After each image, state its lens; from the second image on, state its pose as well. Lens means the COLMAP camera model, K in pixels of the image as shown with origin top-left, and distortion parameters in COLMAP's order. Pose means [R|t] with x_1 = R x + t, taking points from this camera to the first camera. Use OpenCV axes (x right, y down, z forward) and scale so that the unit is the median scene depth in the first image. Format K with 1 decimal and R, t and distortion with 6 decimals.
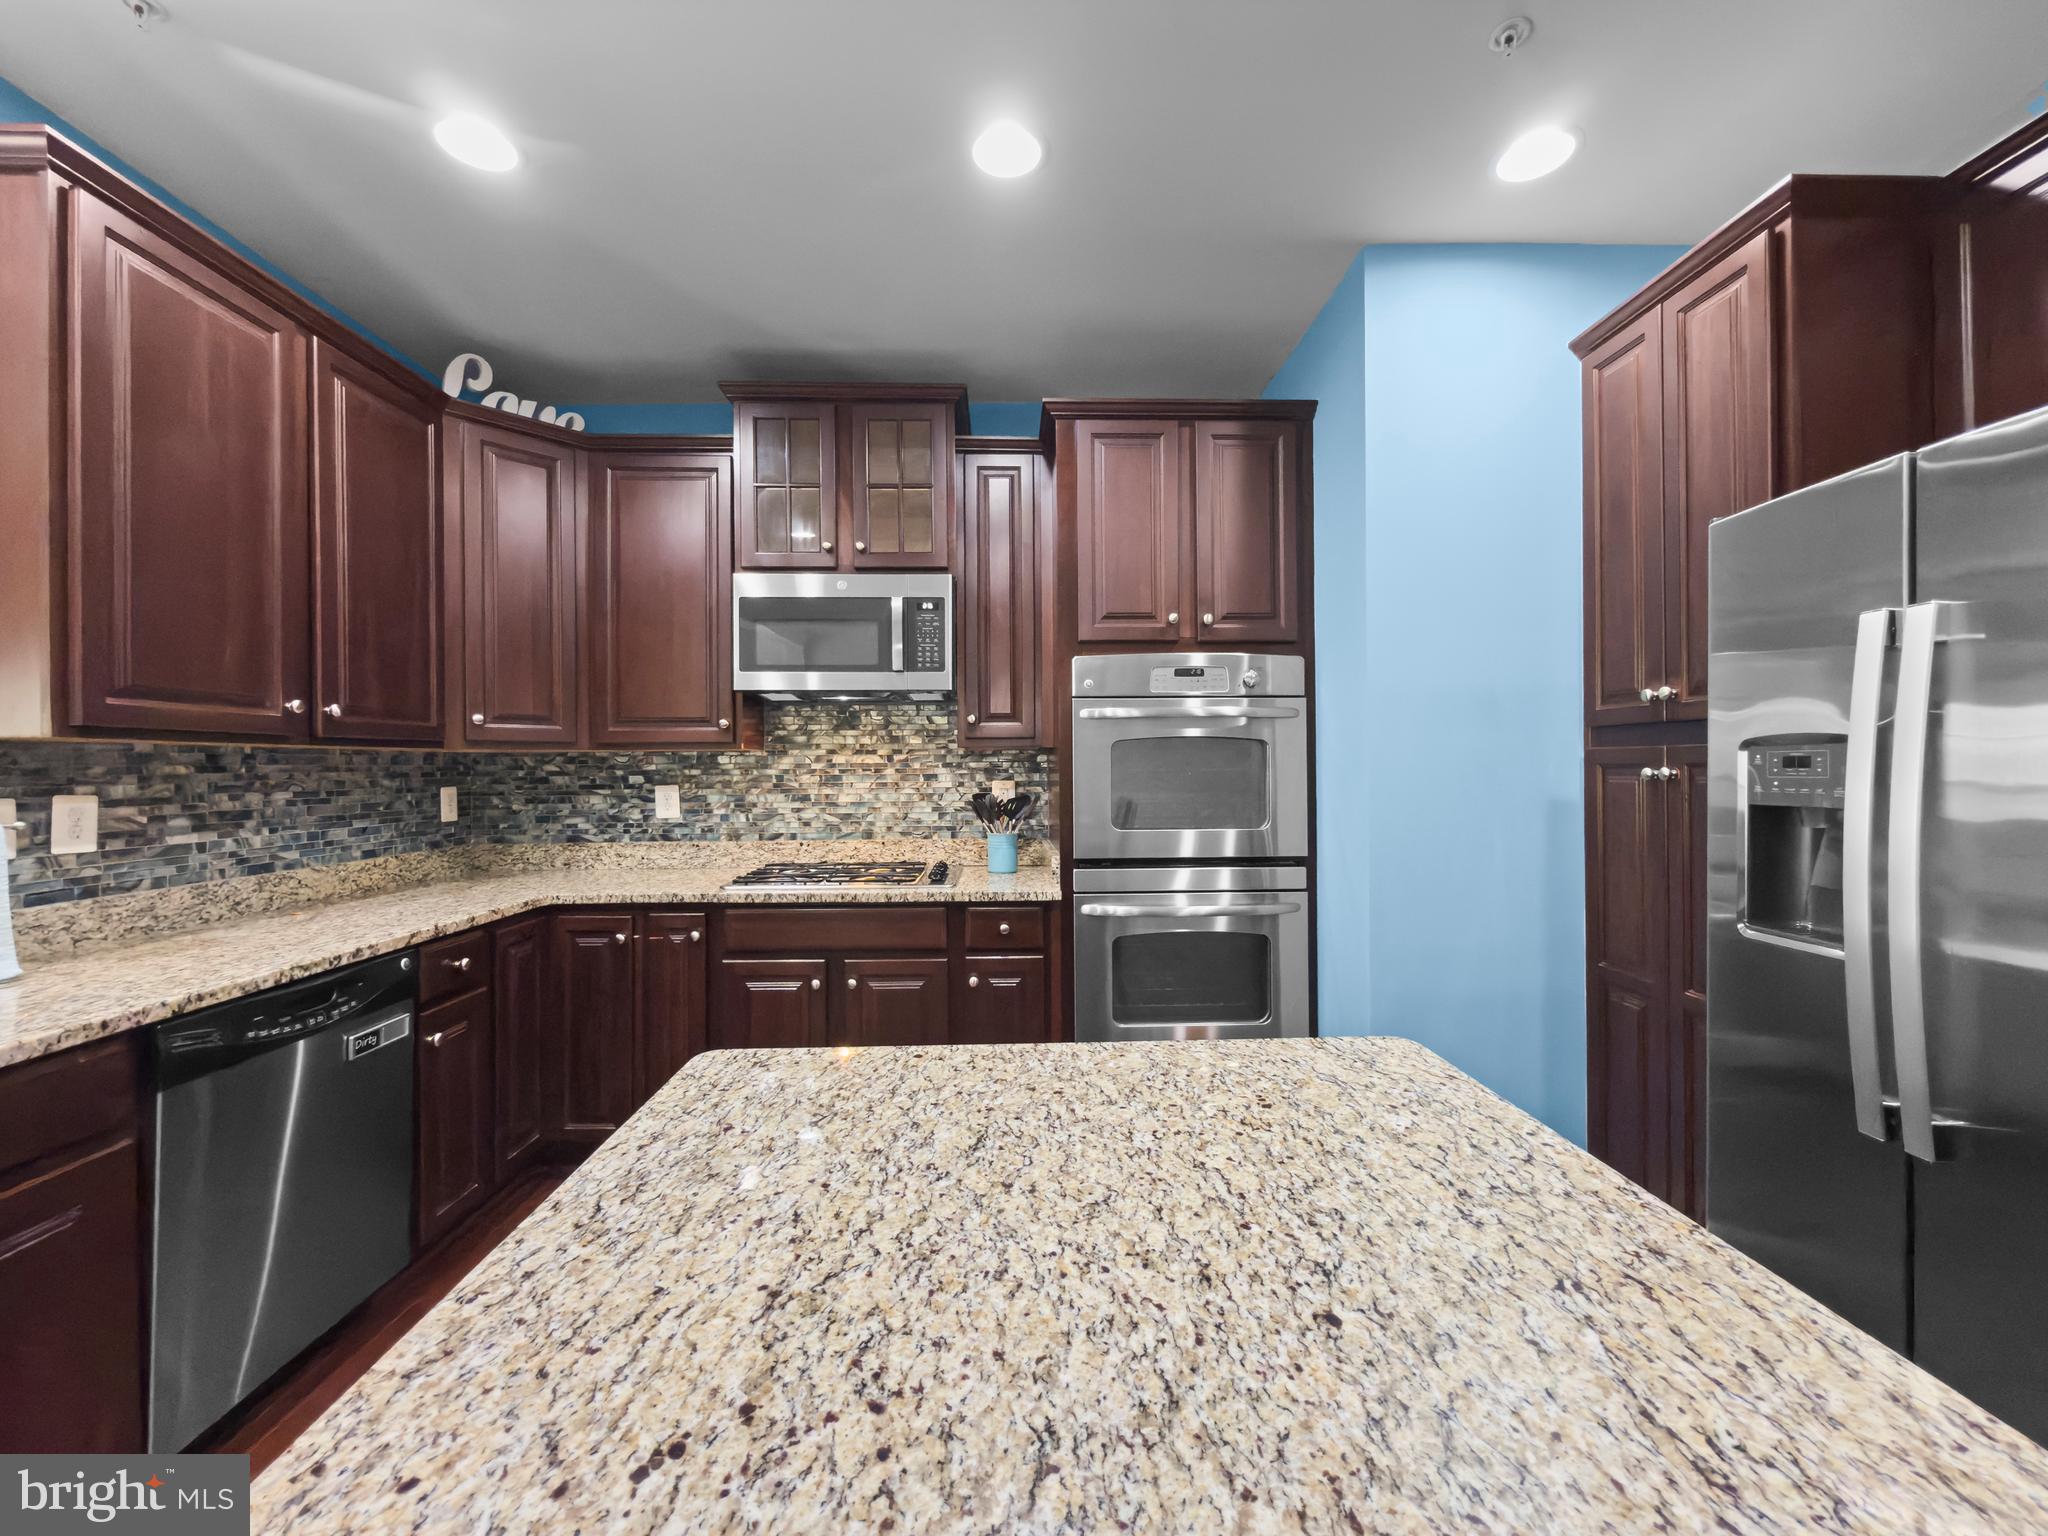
lens RADIAL K [[823.3, 0, 1025.9], [0, 823.3, 767.1], [0, 0, 1]] dist [-0.000546, -0.000241]
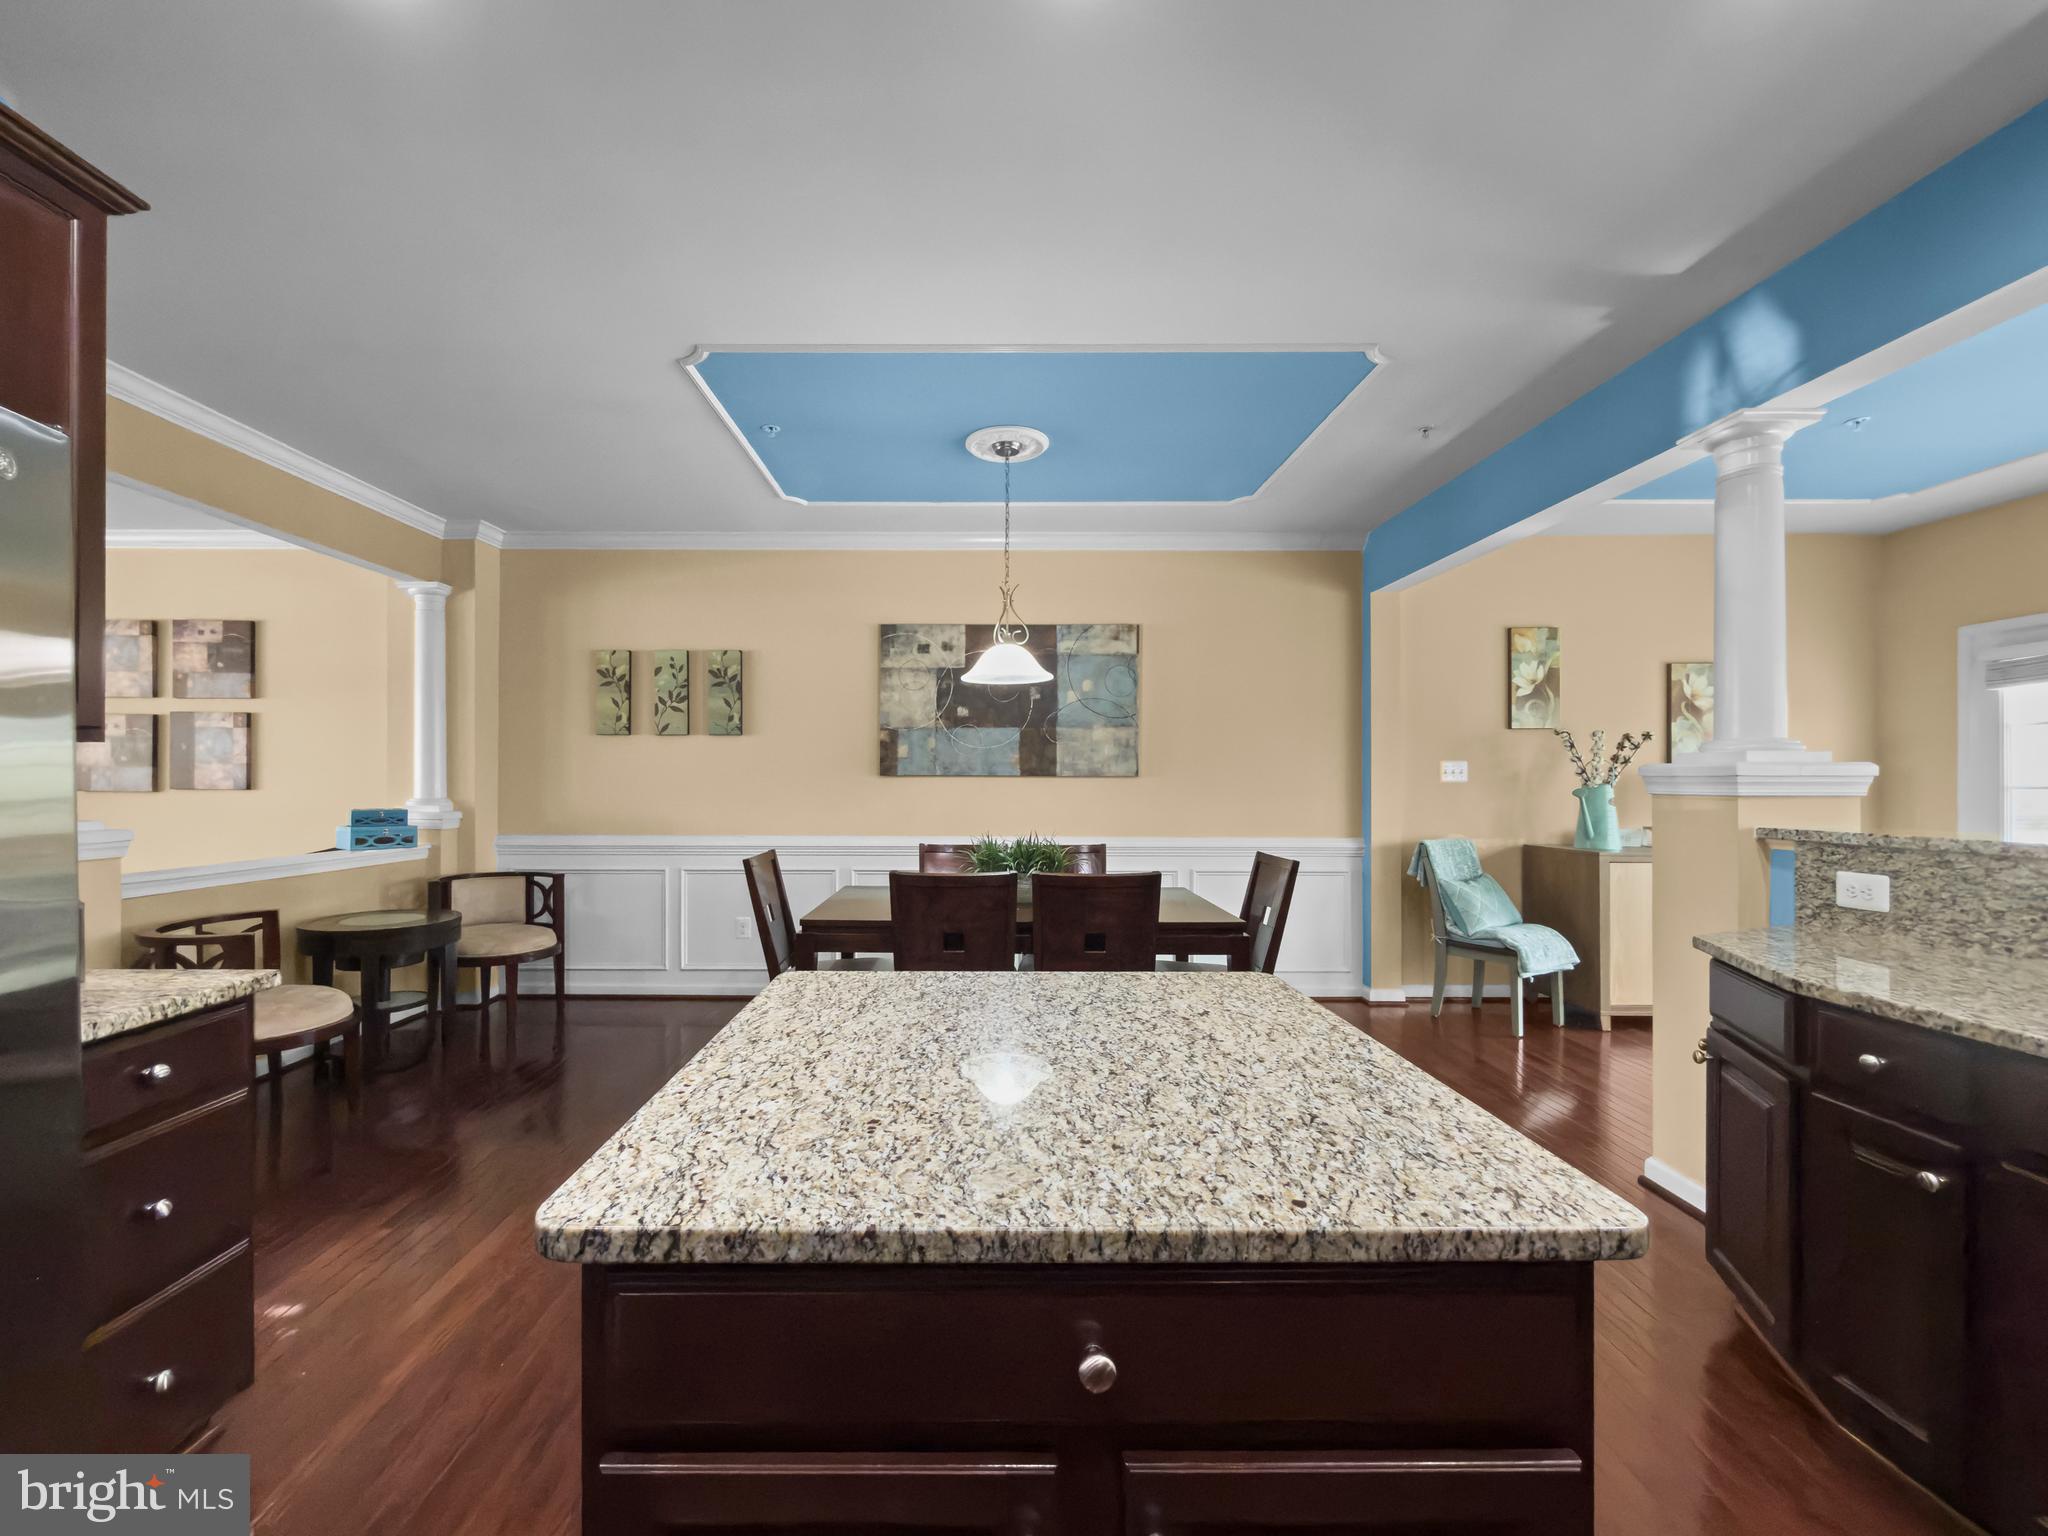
lens RADIAL K [[853.2, 0, 979.6], [0, 853.2, 770.0], [0, 0, 1]] dist [-0.001492, -0.000202]
pose [[-0.999437, 0.006557, 0.032904, 0.045188], [0.006094, 0.999881, -0.014163, 0.000284], [-0.032993, -0.013955, -0.999358, 0.719023]]
